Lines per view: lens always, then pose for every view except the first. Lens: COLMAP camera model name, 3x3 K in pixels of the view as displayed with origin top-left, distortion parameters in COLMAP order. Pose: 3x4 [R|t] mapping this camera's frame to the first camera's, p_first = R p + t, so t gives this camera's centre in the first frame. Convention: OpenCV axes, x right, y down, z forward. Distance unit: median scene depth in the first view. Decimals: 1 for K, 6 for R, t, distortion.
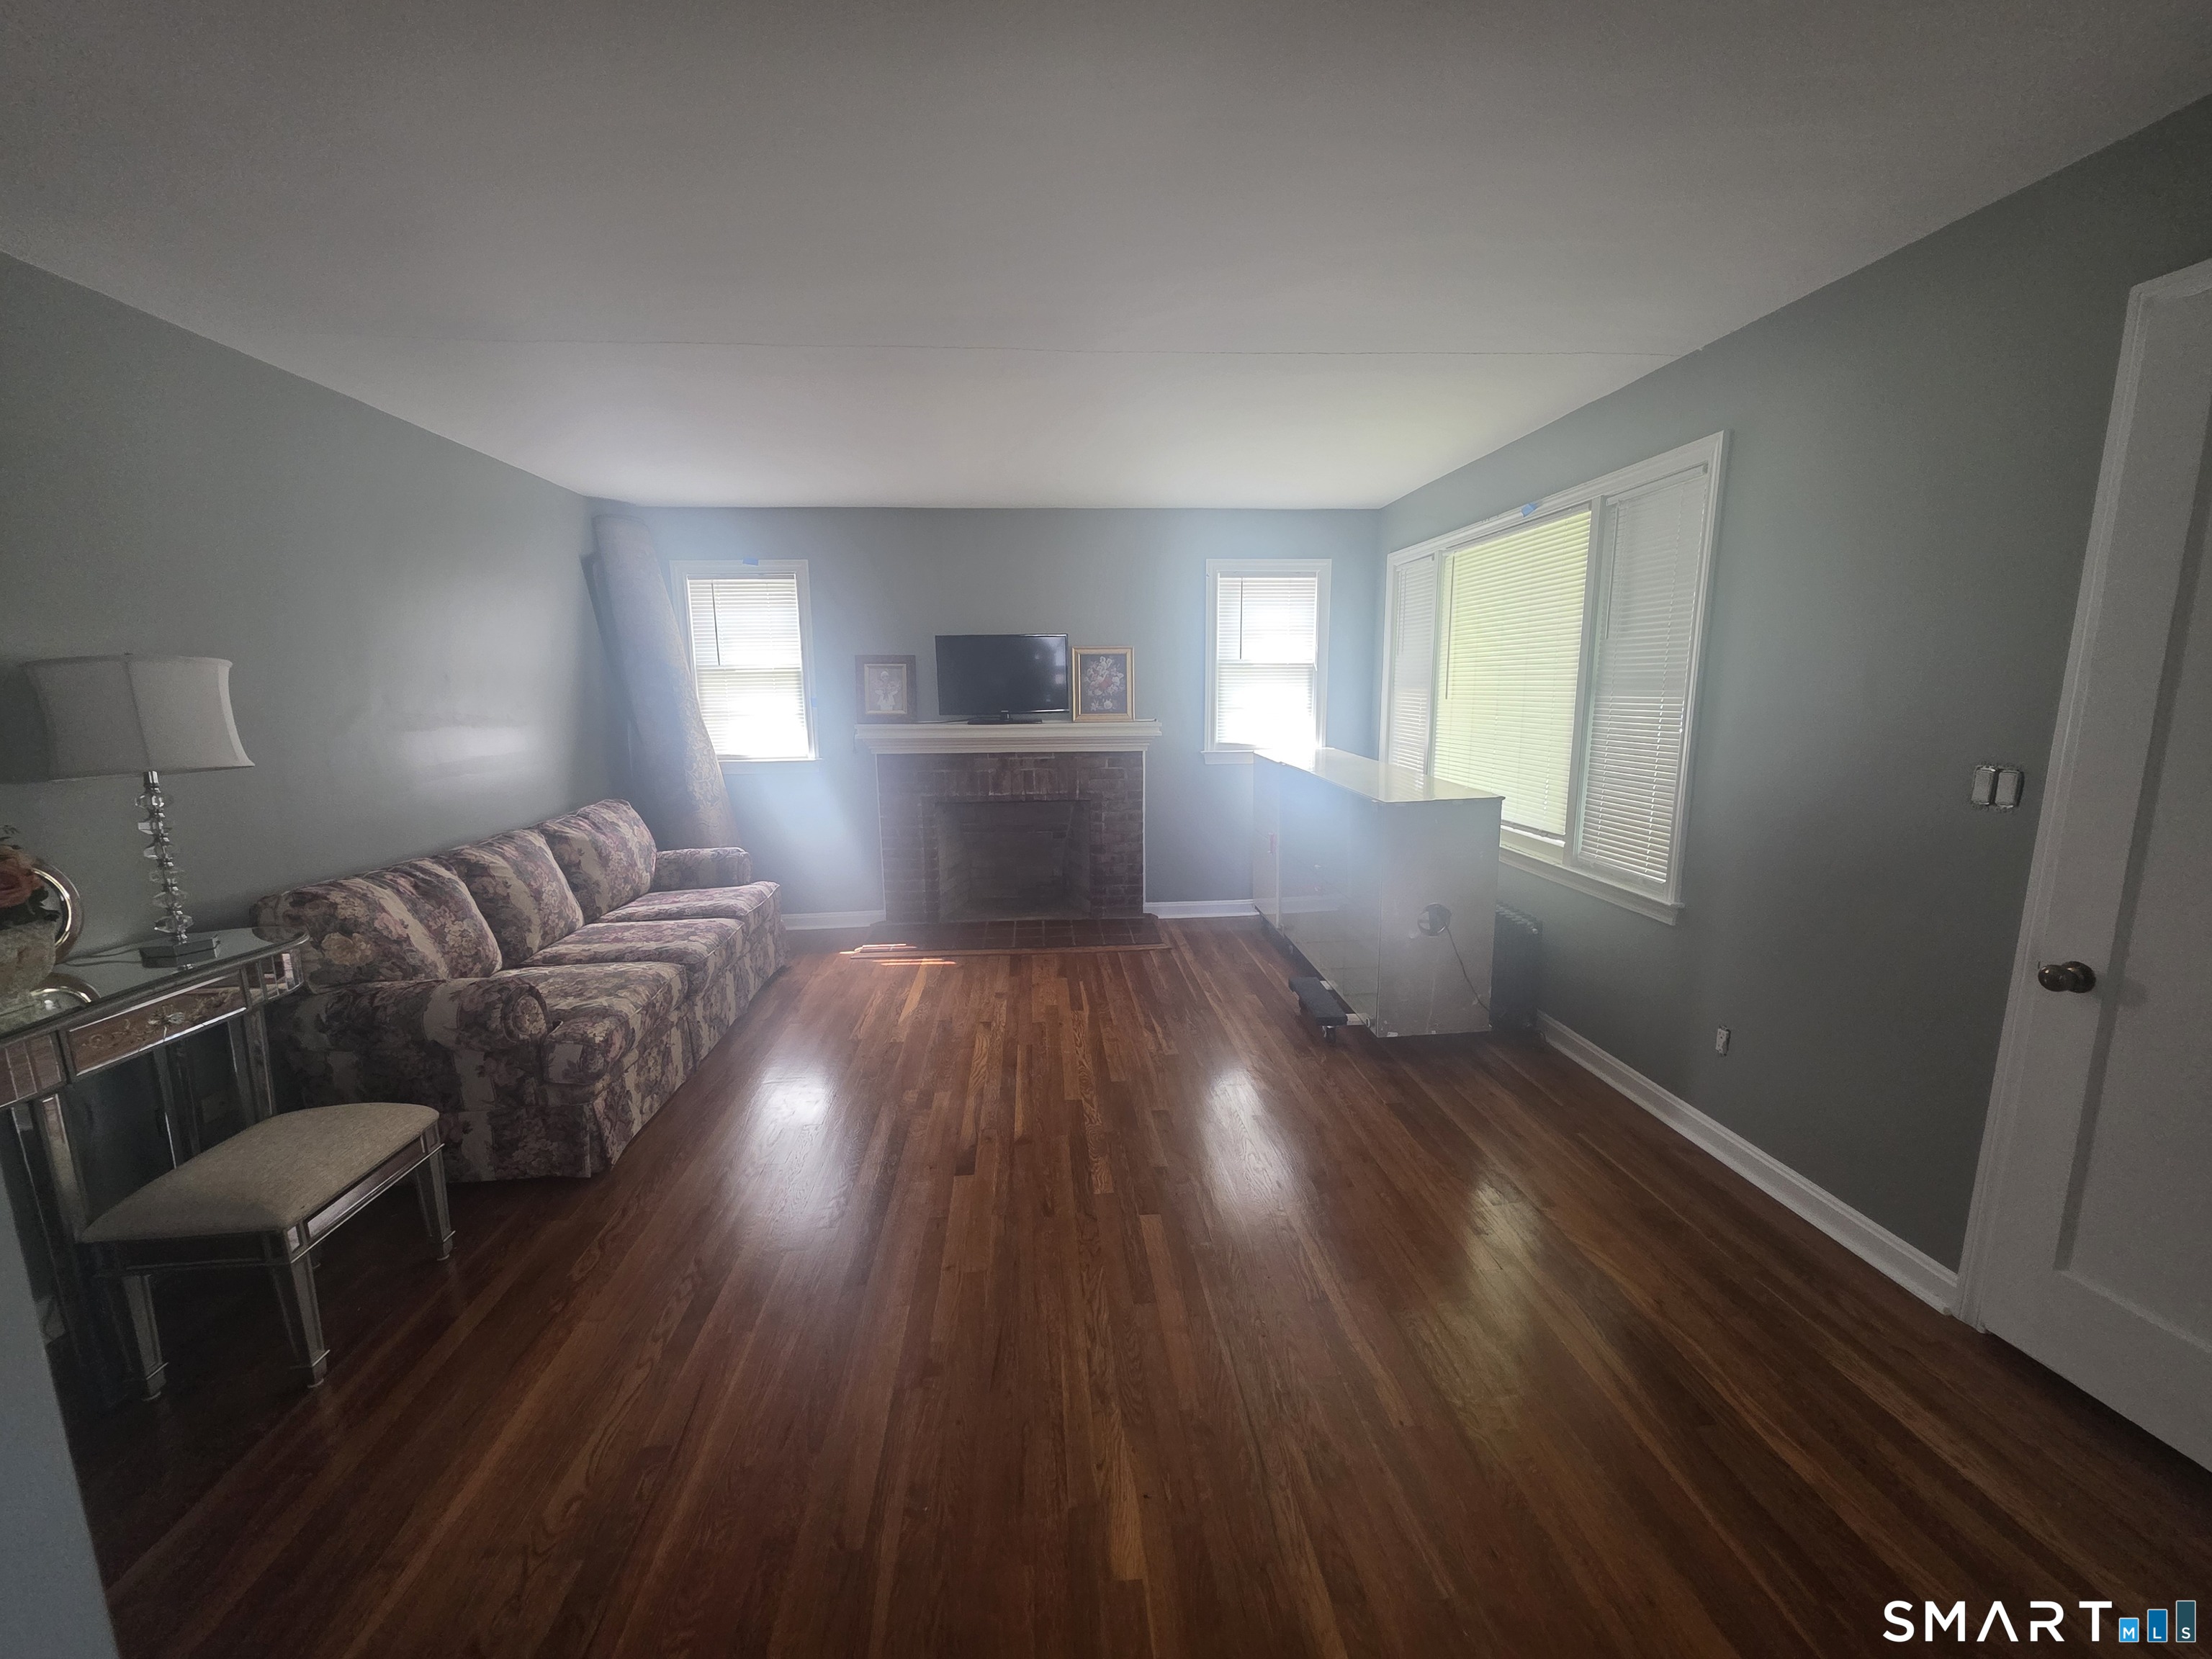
lens RADIAL K [[878.2, 0, 1121.9], [0, 878.2, 837.9], [0, 0, 1]] dist [0.000087, -0.000121]
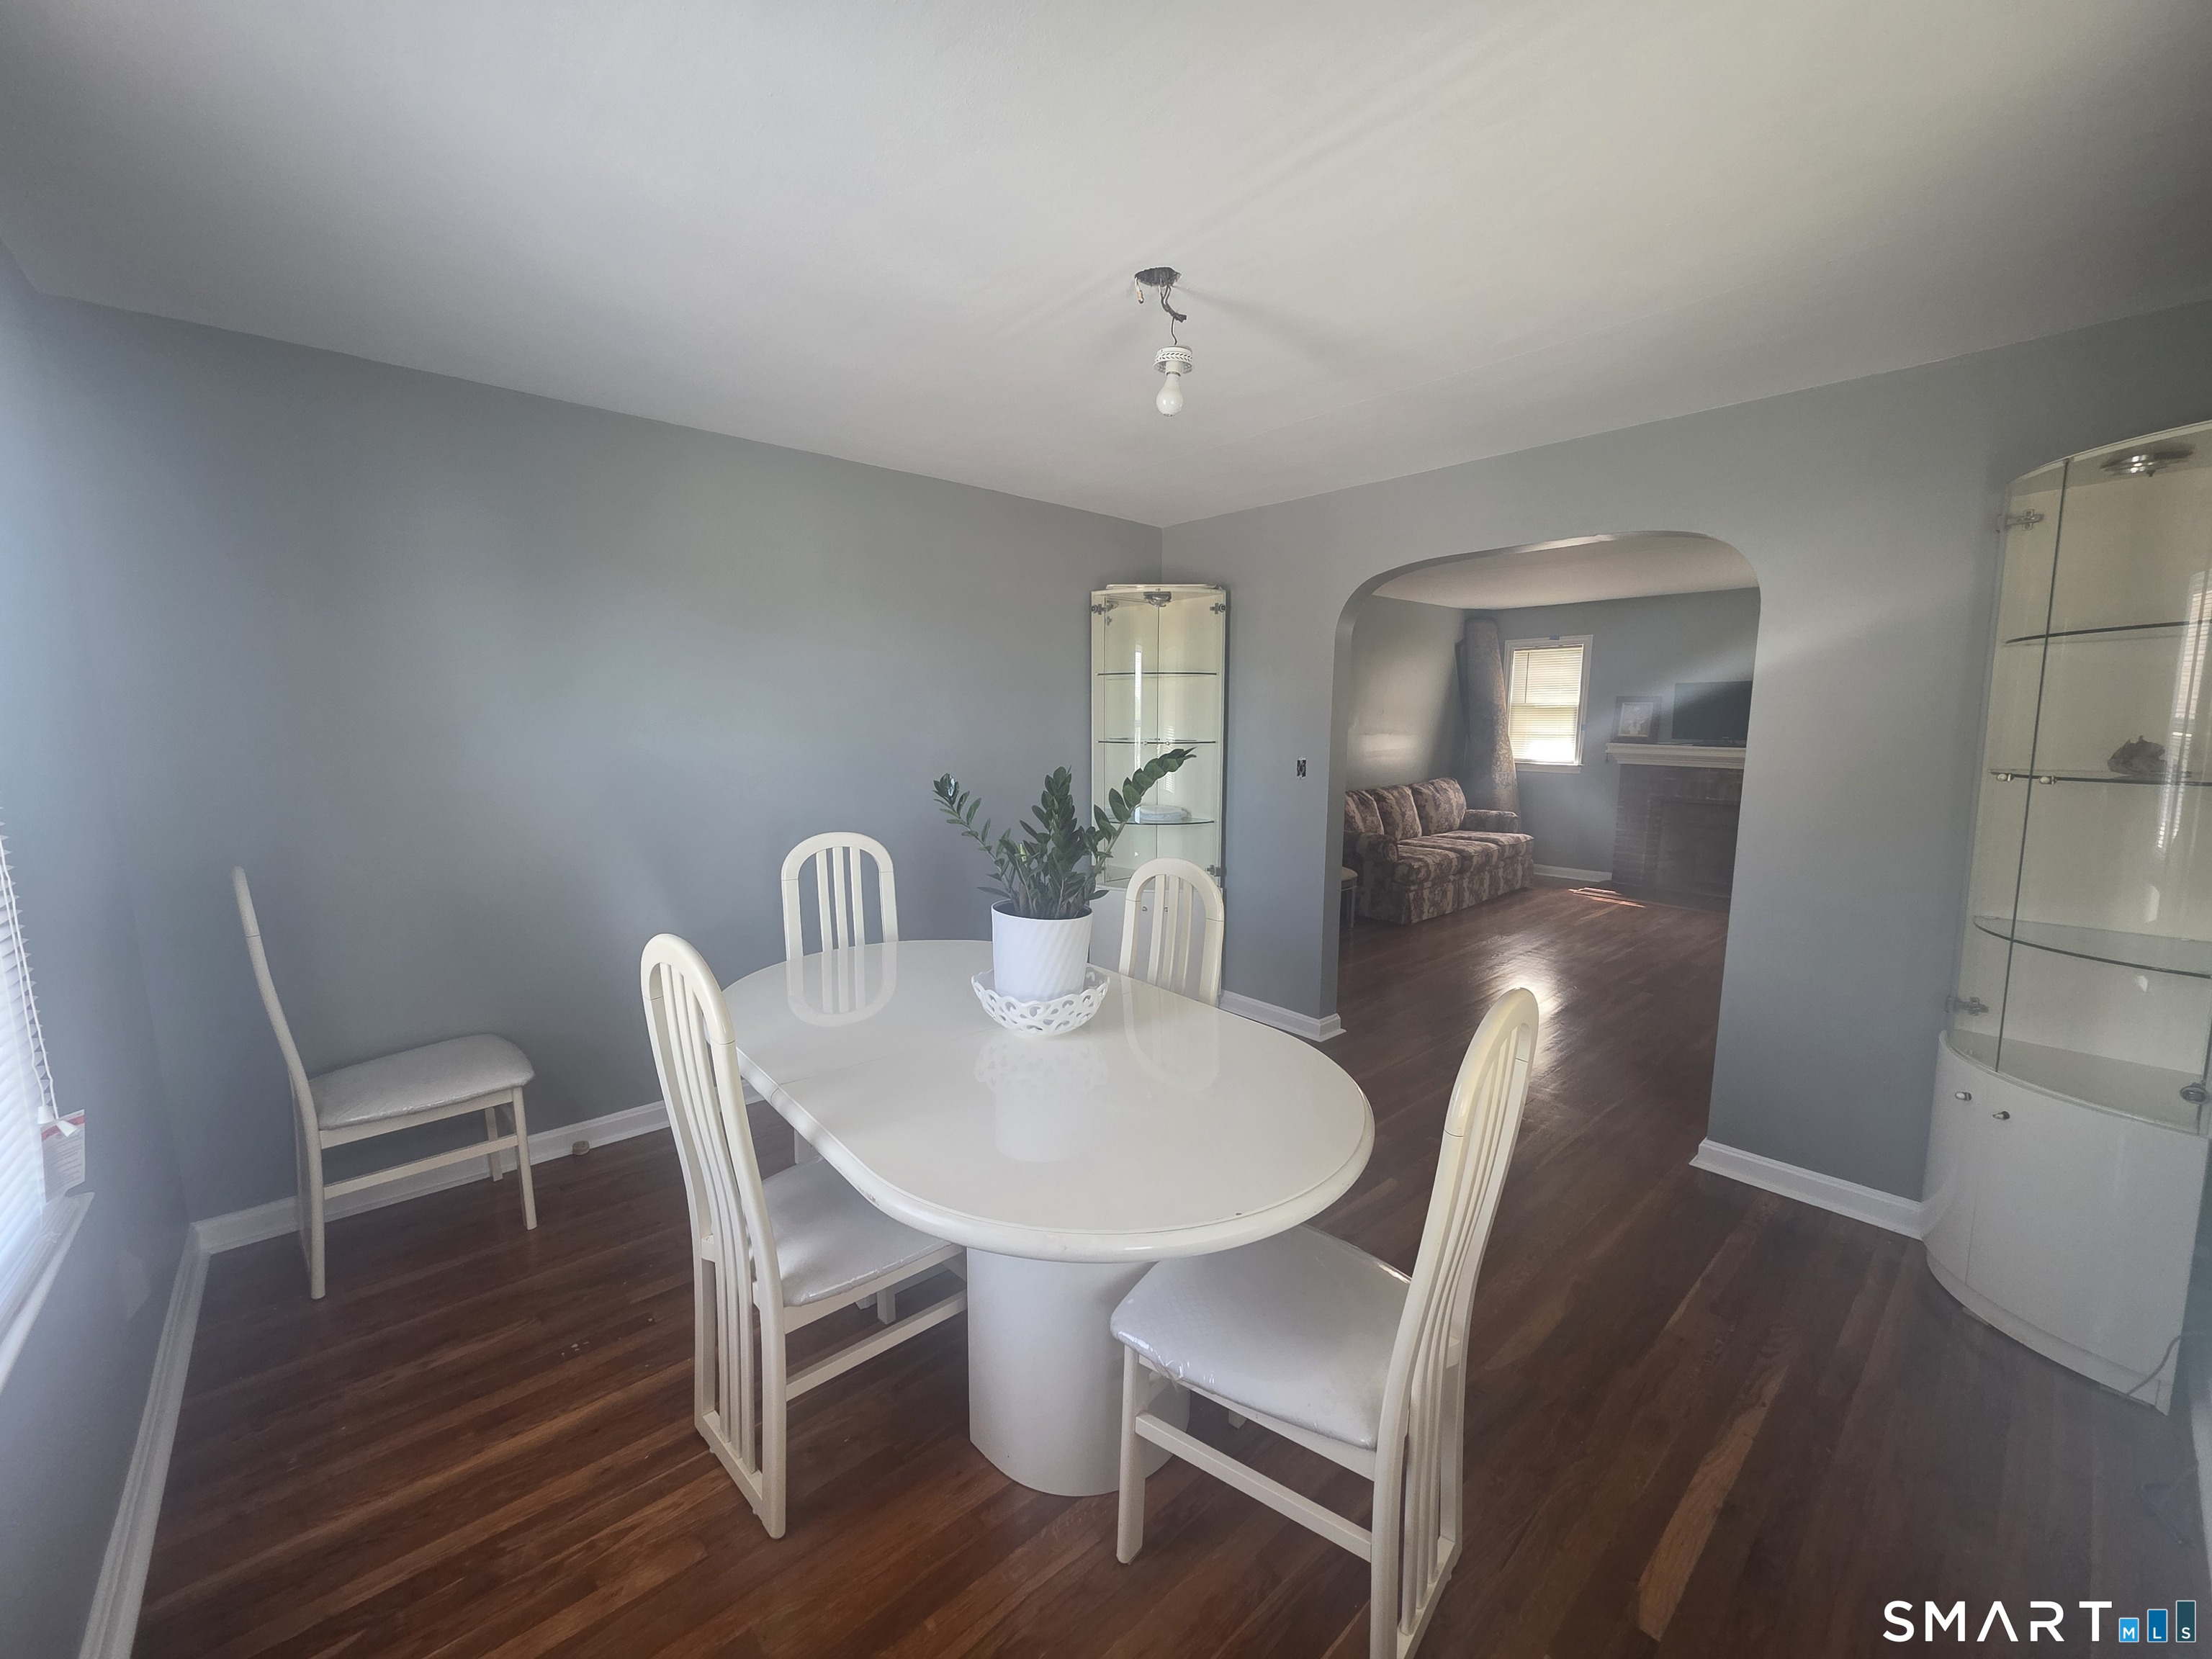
lens RADIAL K [[878.2, 0, 1109.5], [0, 878.2, 830.2], [0, 0, 1]] dist [0.000087, -0.000121]
pose [[0.592136, 0.115037, -0.797585, 0.585610], [-0.147910, 0.988458, 0.032756, 0.135418], [0.792147, 0.098574, 0.602317, -0.801813]]
